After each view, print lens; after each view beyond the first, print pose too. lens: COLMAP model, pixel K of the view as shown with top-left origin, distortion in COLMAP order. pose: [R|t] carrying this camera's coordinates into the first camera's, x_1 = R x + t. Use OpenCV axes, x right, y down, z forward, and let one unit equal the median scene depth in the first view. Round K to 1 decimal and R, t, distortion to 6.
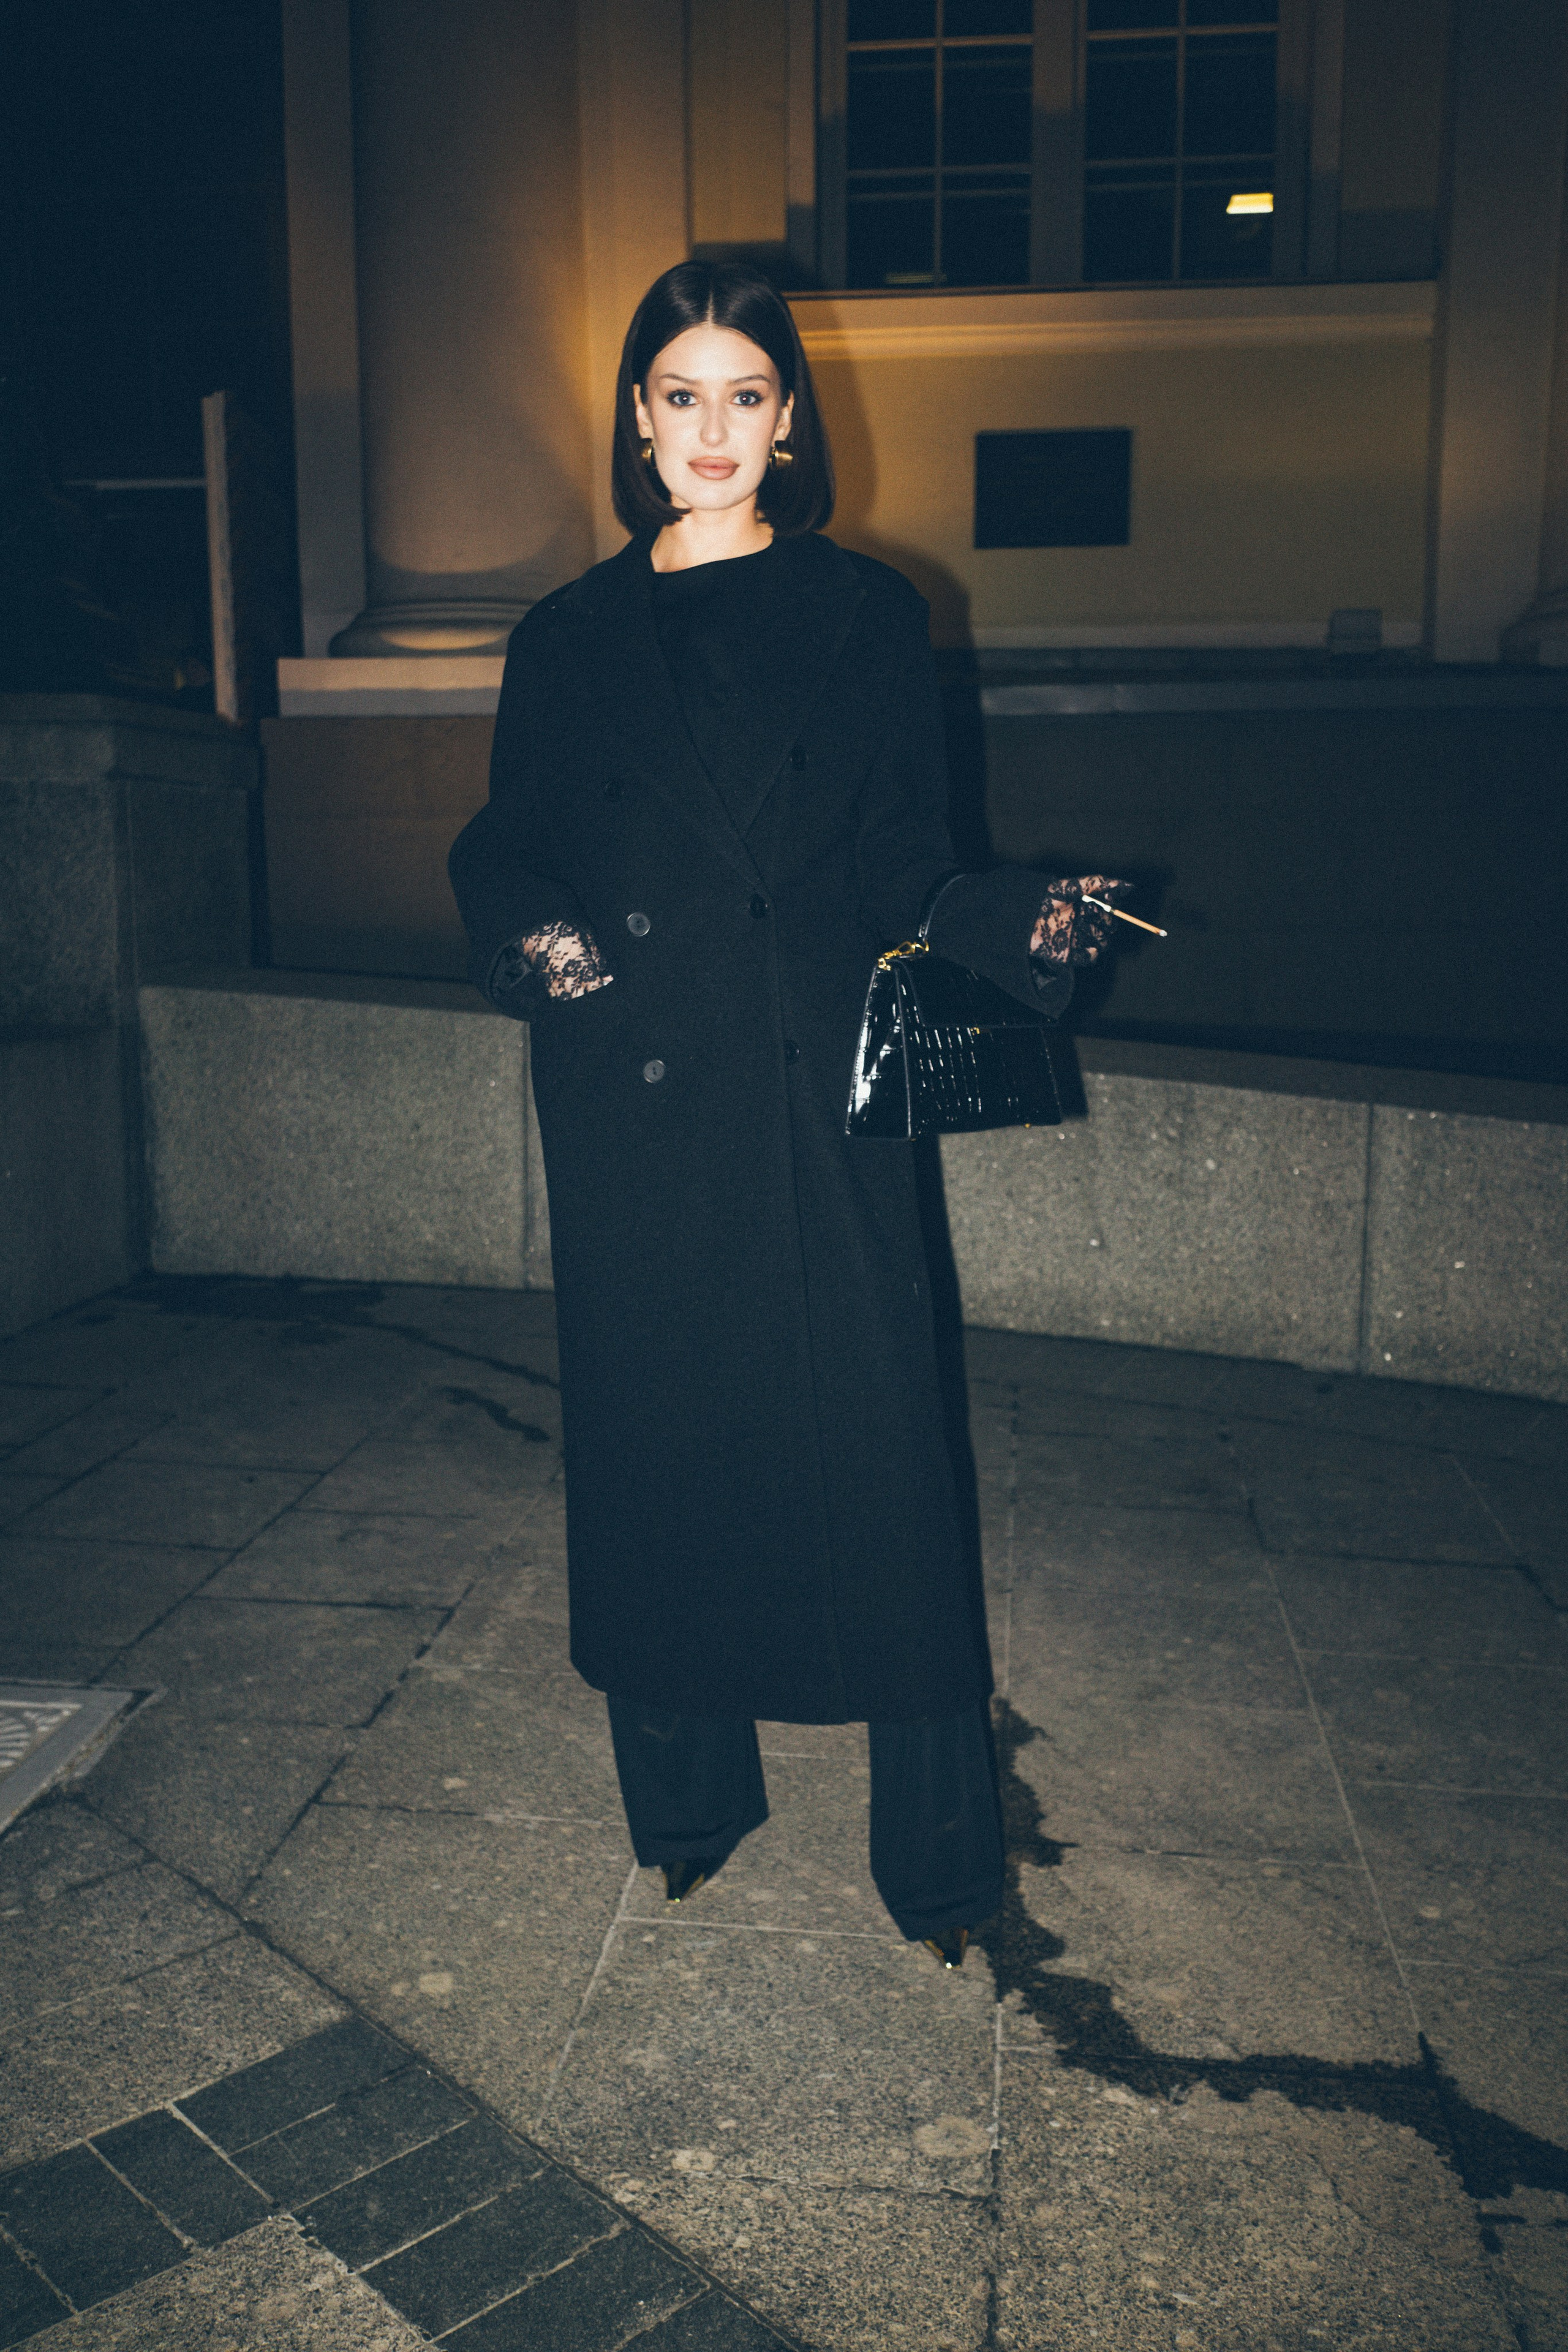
lens RADIAL K [[1904.8, 0, 784.0], [0, 1904.8, 1176.0], [0, 0, 1]] dist [-0.005413, -0.011286]
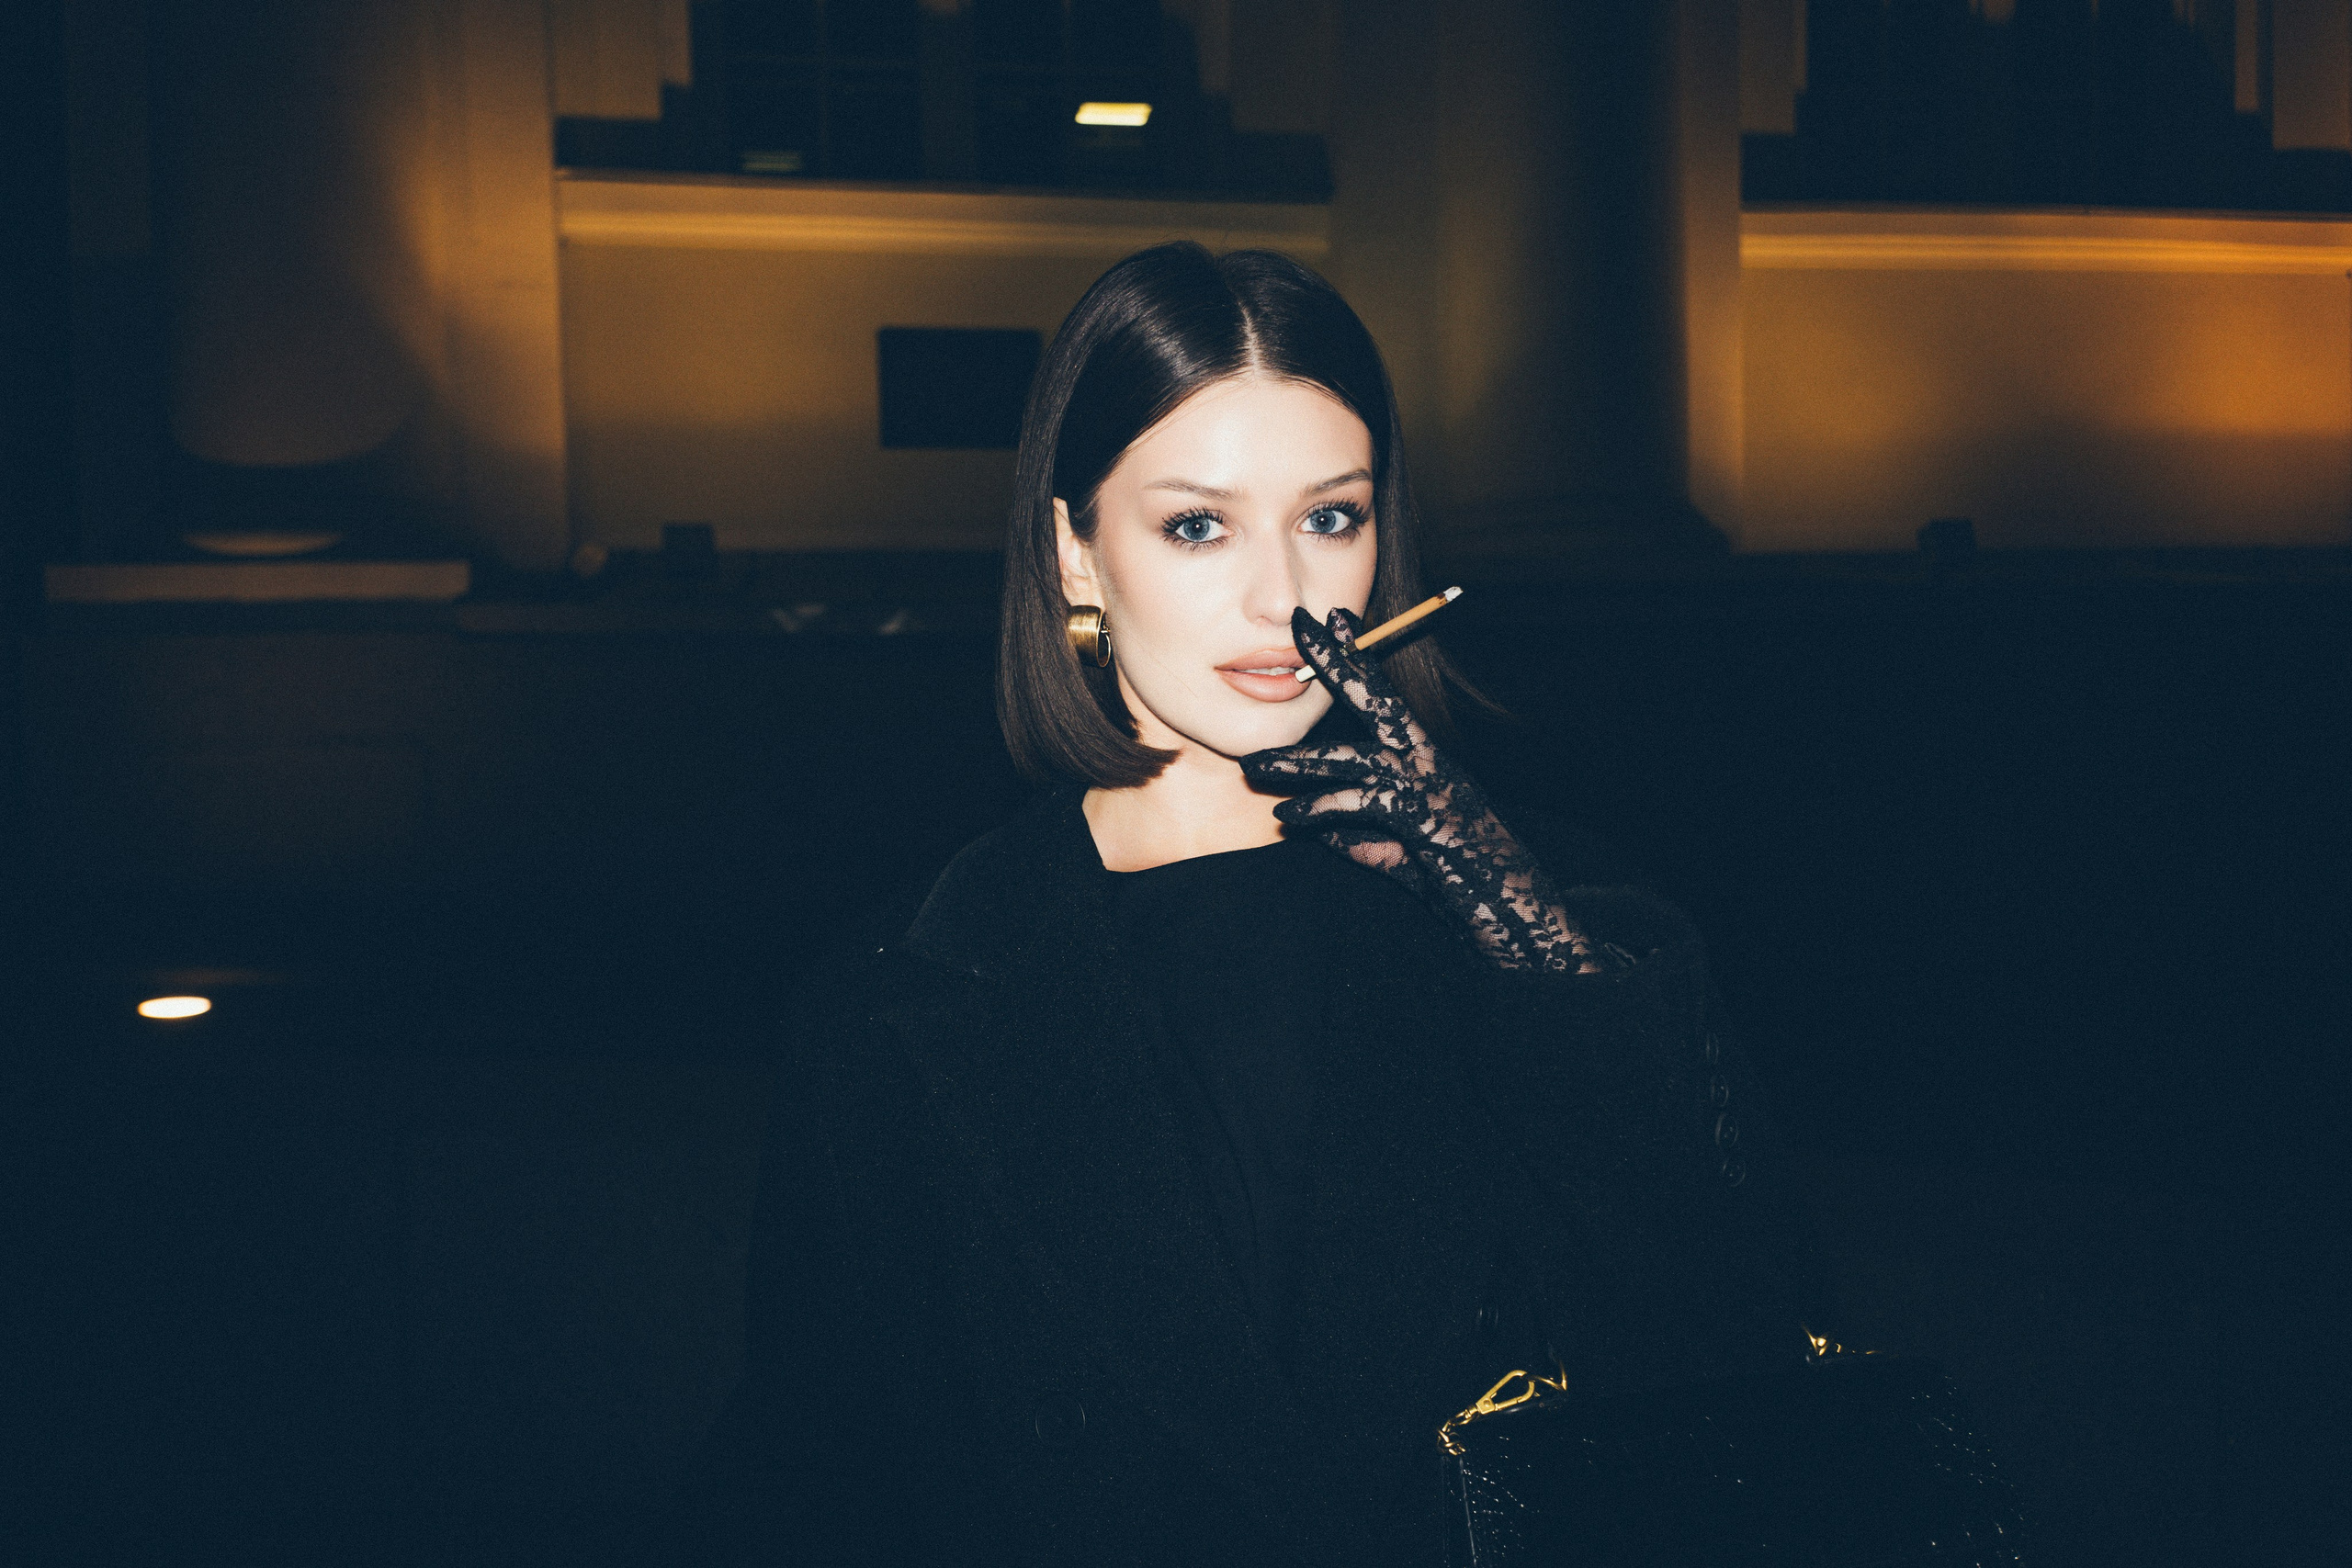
lens RADIAL K [[1904.6, 0, 1176.0], [0, 1904.6, 784.0], [0, 0, 1]] dist [-0.005413, -0.011286]
pose [[0.958935, -0.027844, 0.282256, -0.029530], [0.063455, 0.991006, -0.117819, -0.048132], [-0.276437, 0.130892, 0.952077, 0.095129]]
